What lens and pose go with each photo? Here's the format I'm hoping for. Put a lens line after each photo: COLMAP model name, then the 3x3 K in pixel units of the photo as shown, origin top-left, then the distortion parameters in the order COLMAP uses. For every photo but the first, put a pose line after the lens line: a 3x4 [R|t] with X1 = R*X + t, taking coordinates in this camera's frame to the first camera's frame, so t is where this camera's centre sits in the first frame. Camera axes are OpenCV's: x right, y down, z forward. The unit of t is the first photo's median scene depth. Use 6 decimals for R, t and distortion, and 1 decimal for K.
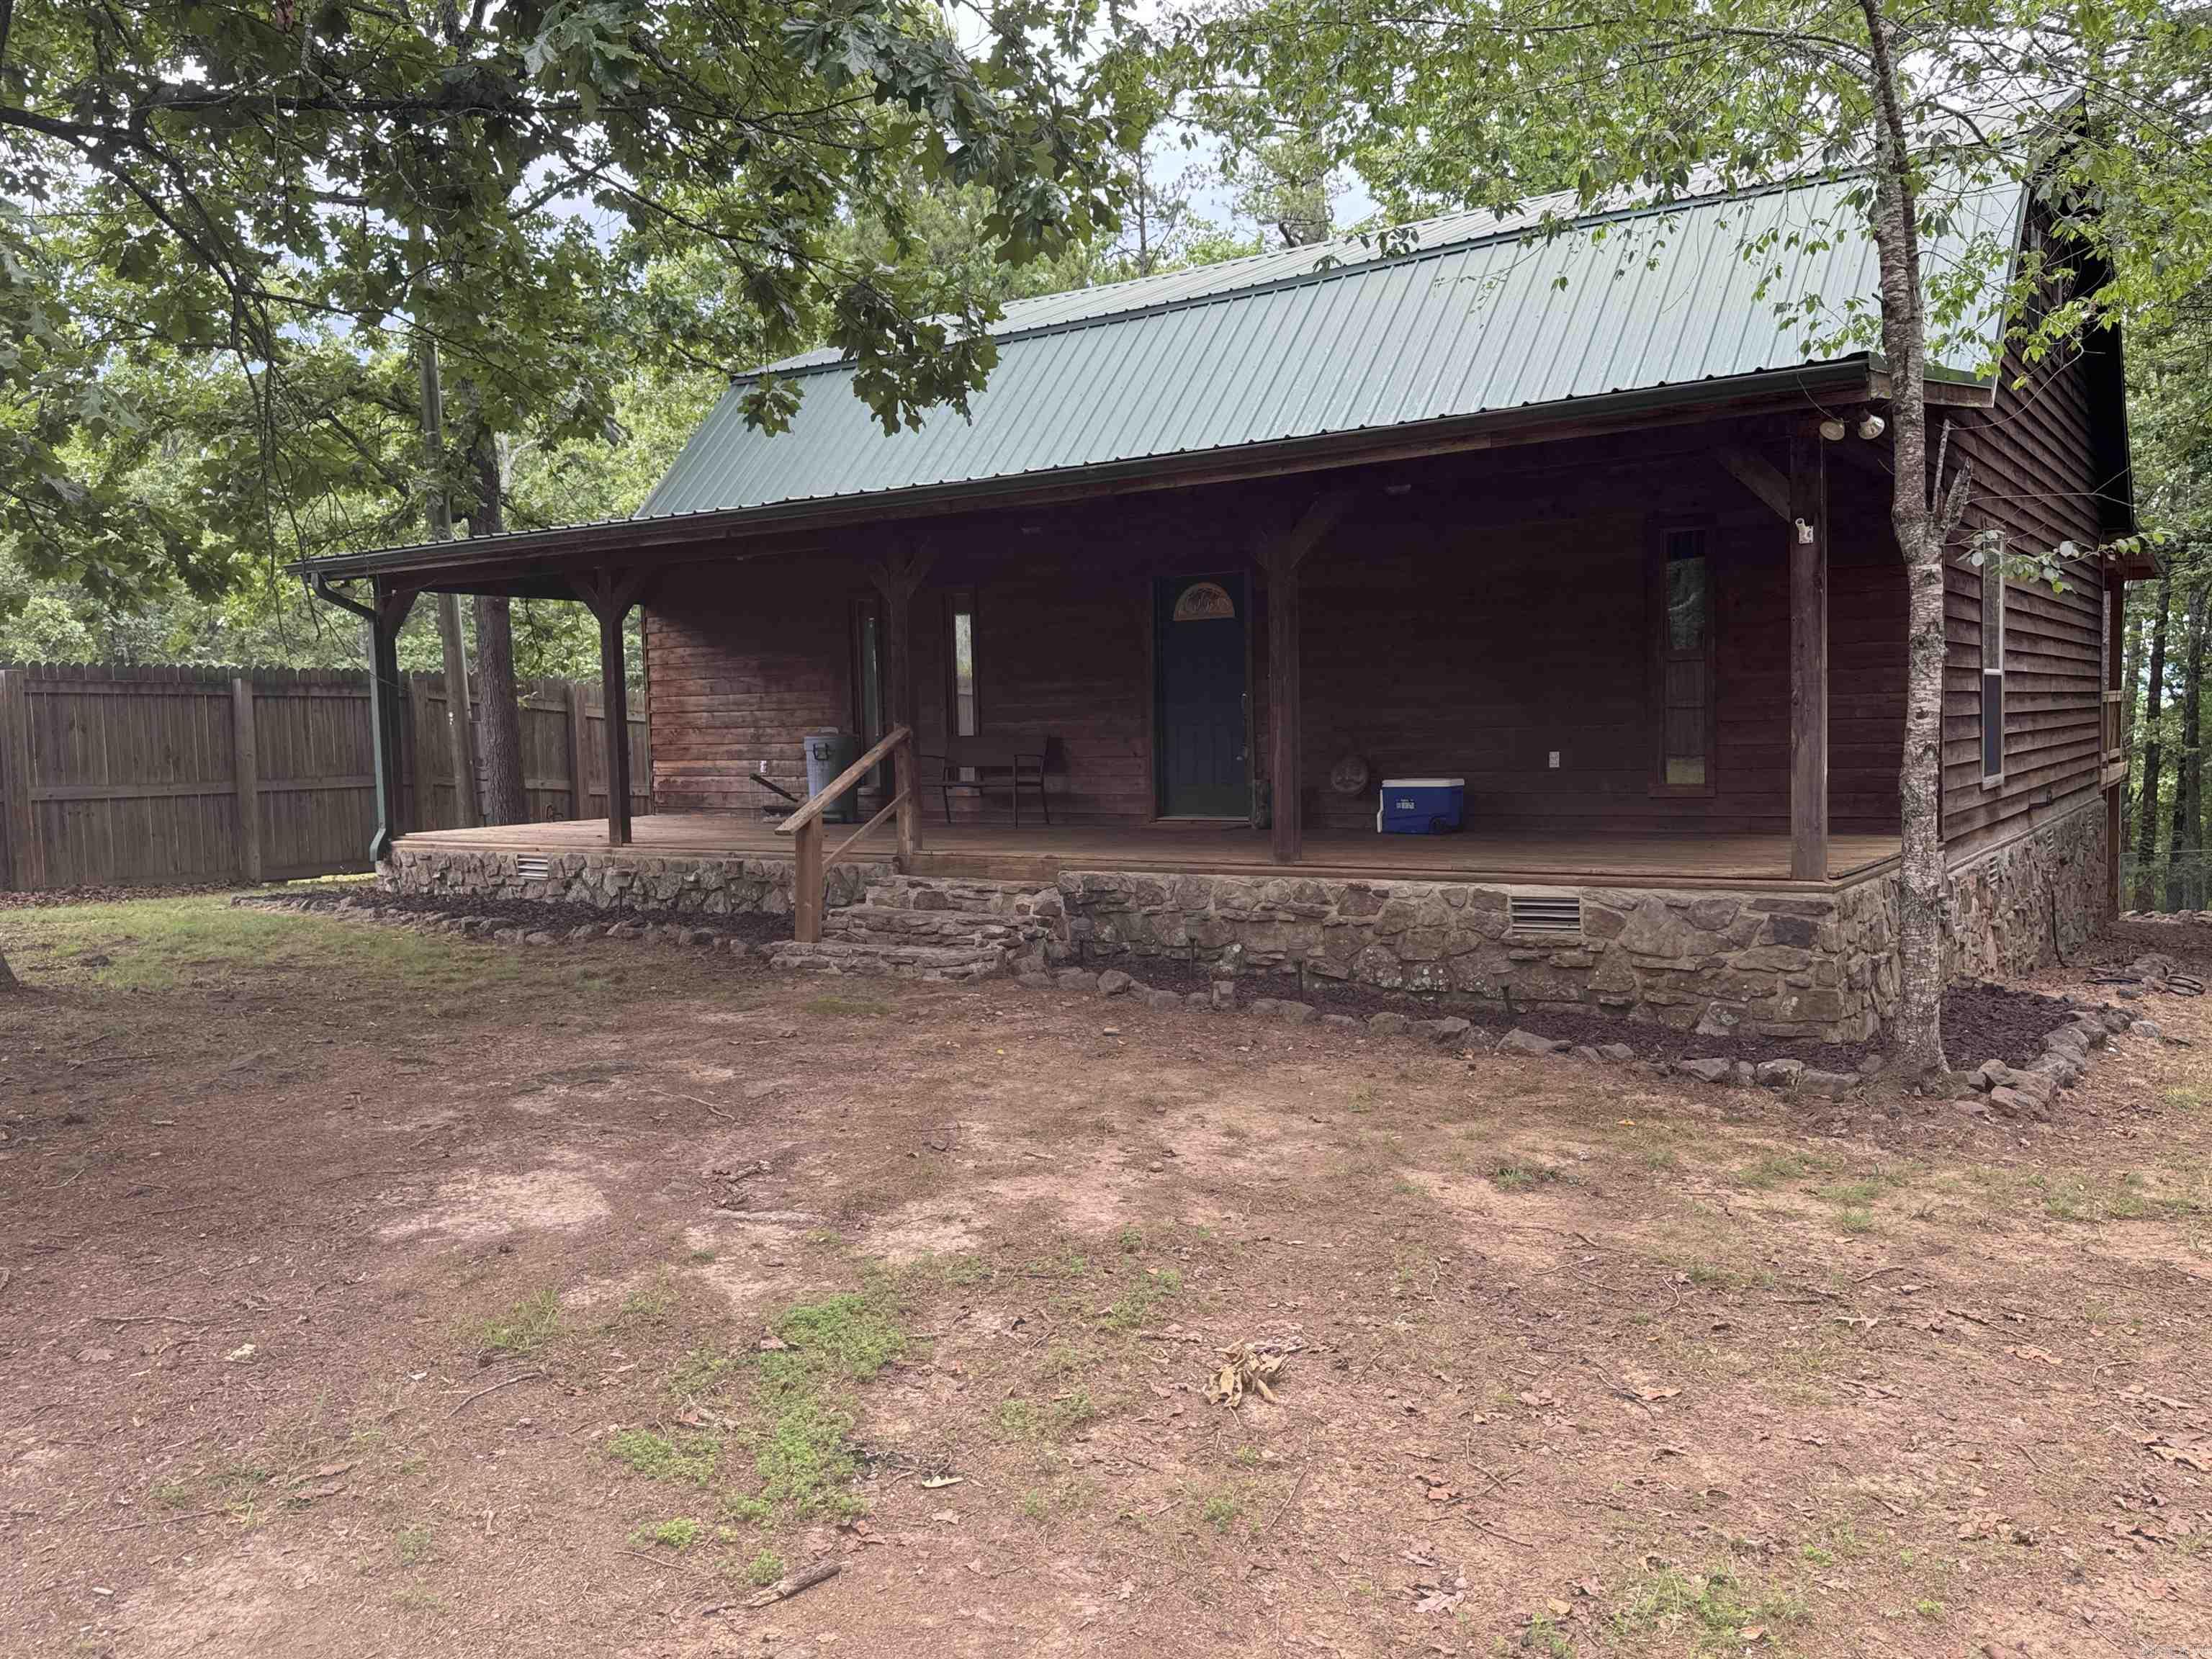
lens RADIAL K [[1760.5, 0, 1106.0], [0, 1760.5, 829.5], [0, 0, 1]] dist [0.090638, -0.143524]
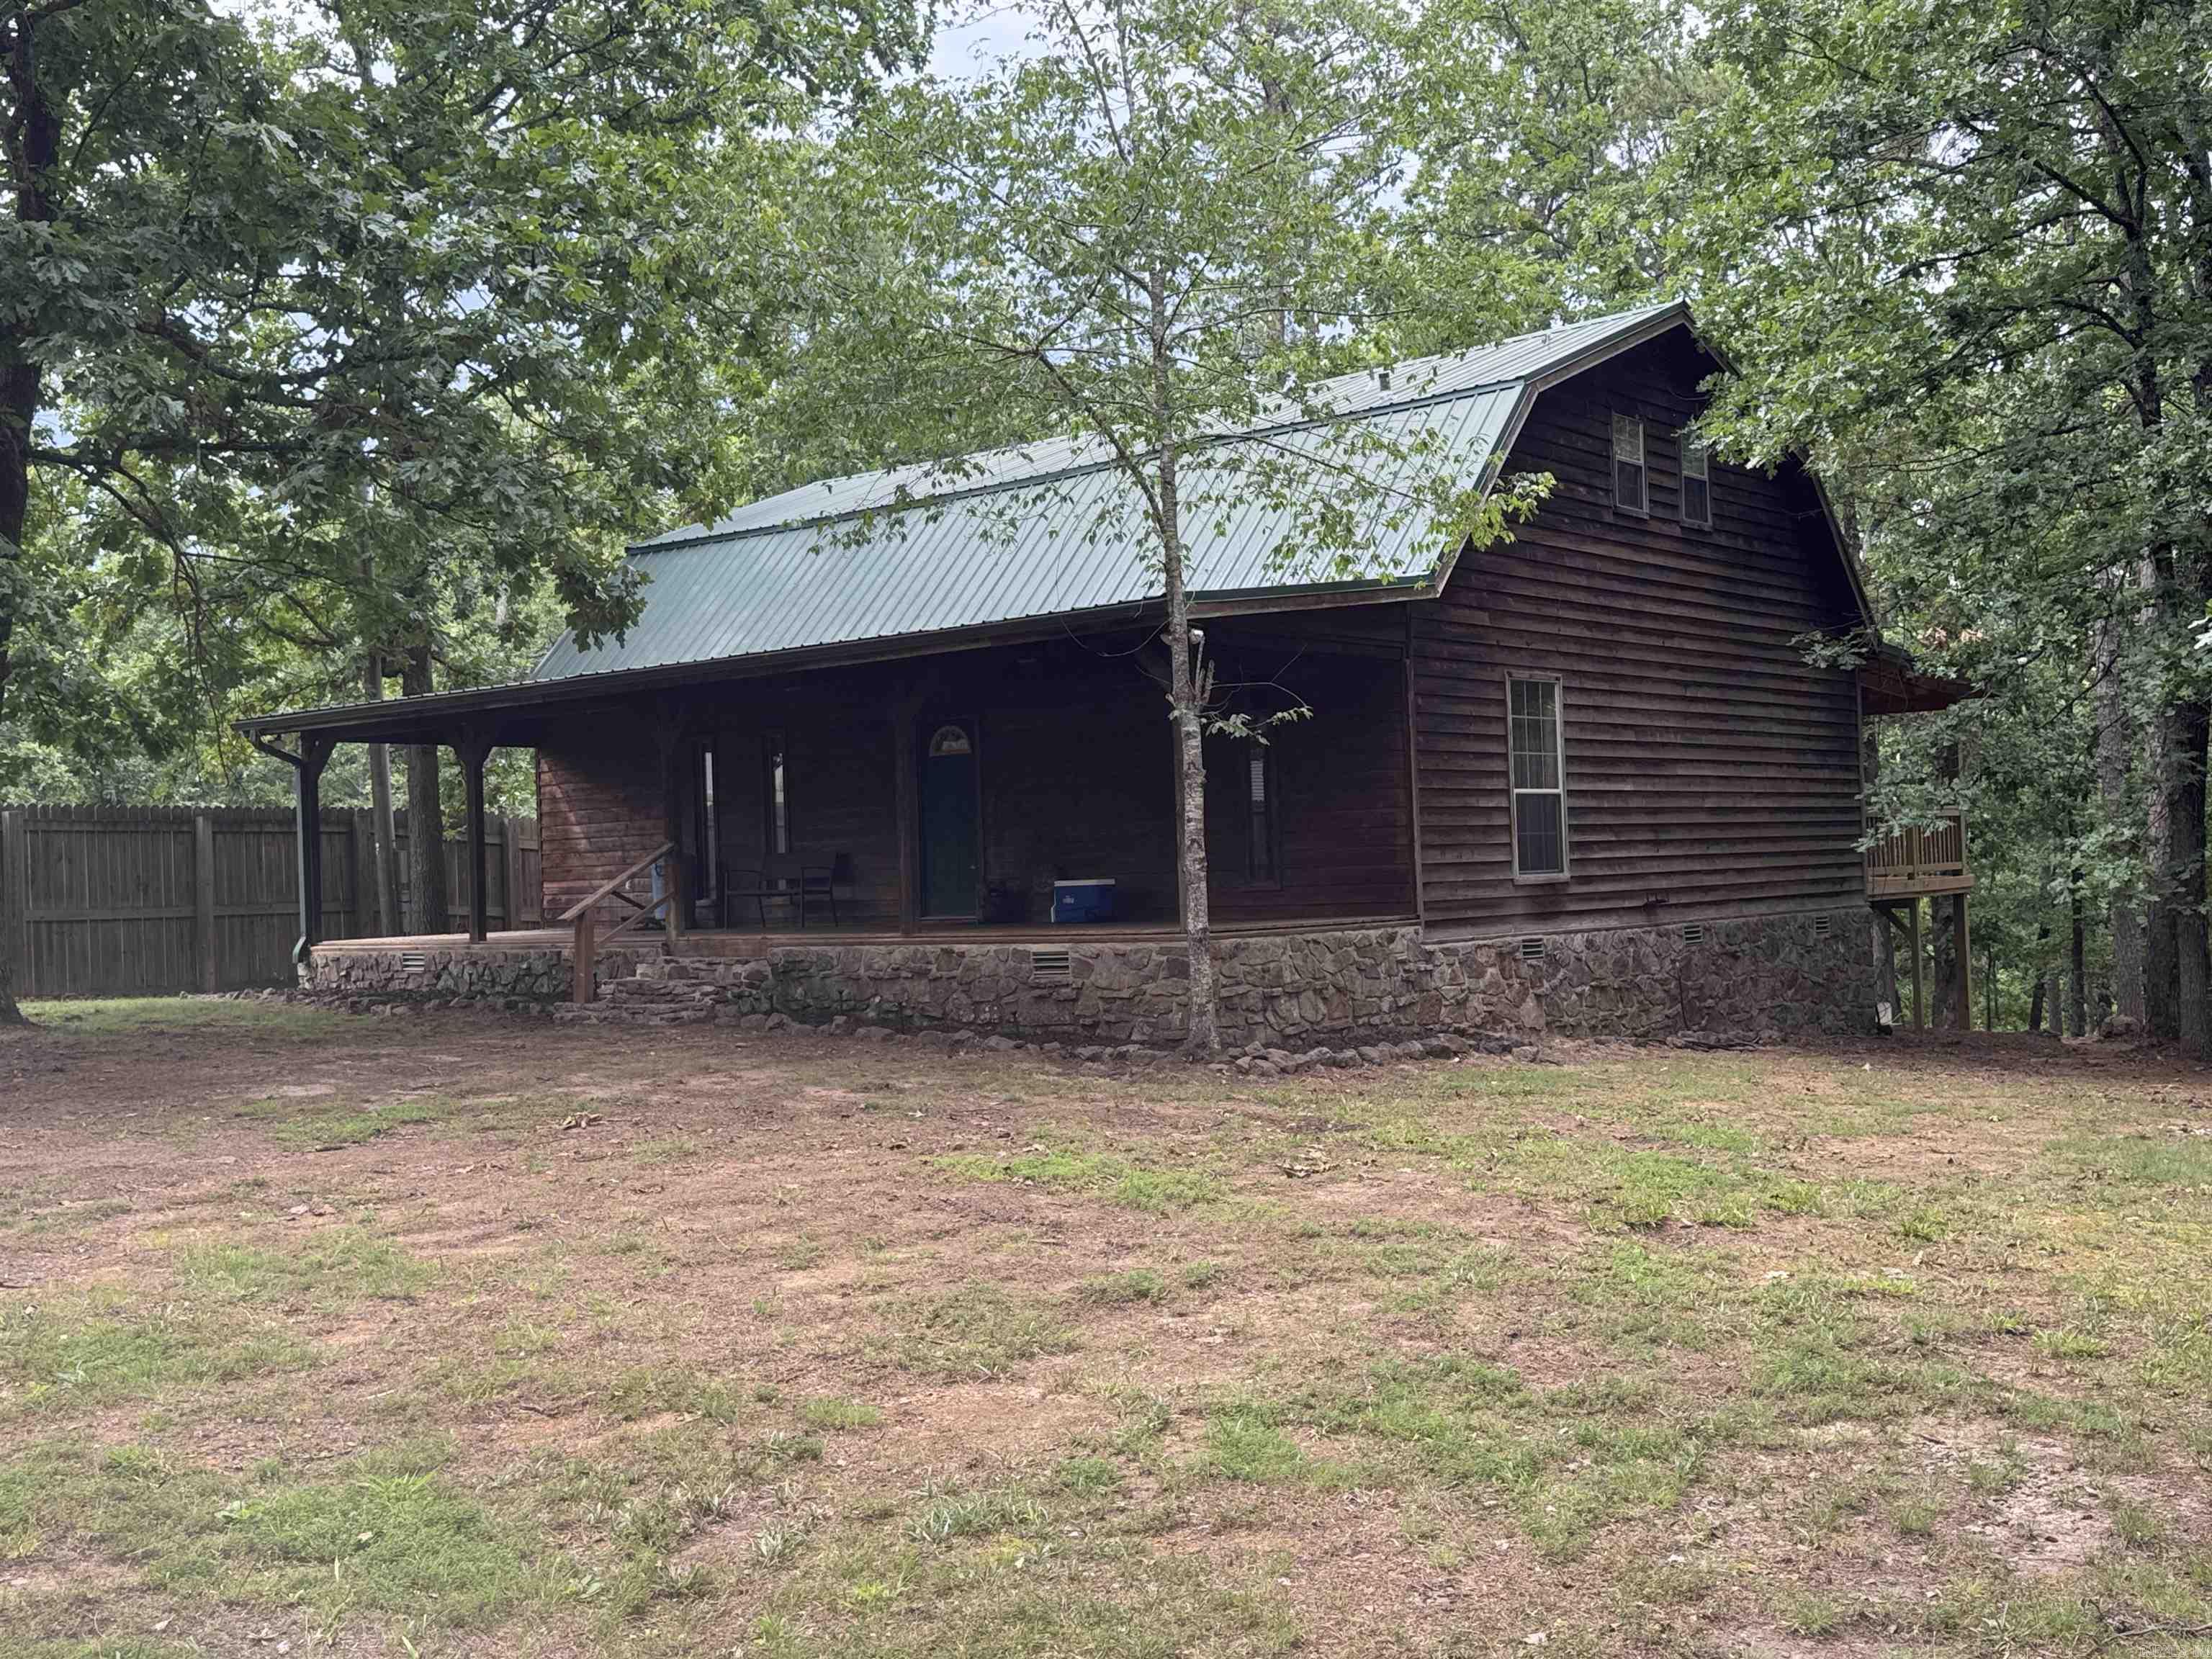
lens RADIAL K [[2222.3, 0, 1110.5], [0, 2222.3, 818.0], [0, 0, 1]] dist [0.099633, -0.161624]
pose [[0.996222, -0.013725, -0.085749, 0.334094], [0.006755, 0.996688, -0.081046, 0.056468], [0.086577, 0.080160, 0.993015, -0.585325]]
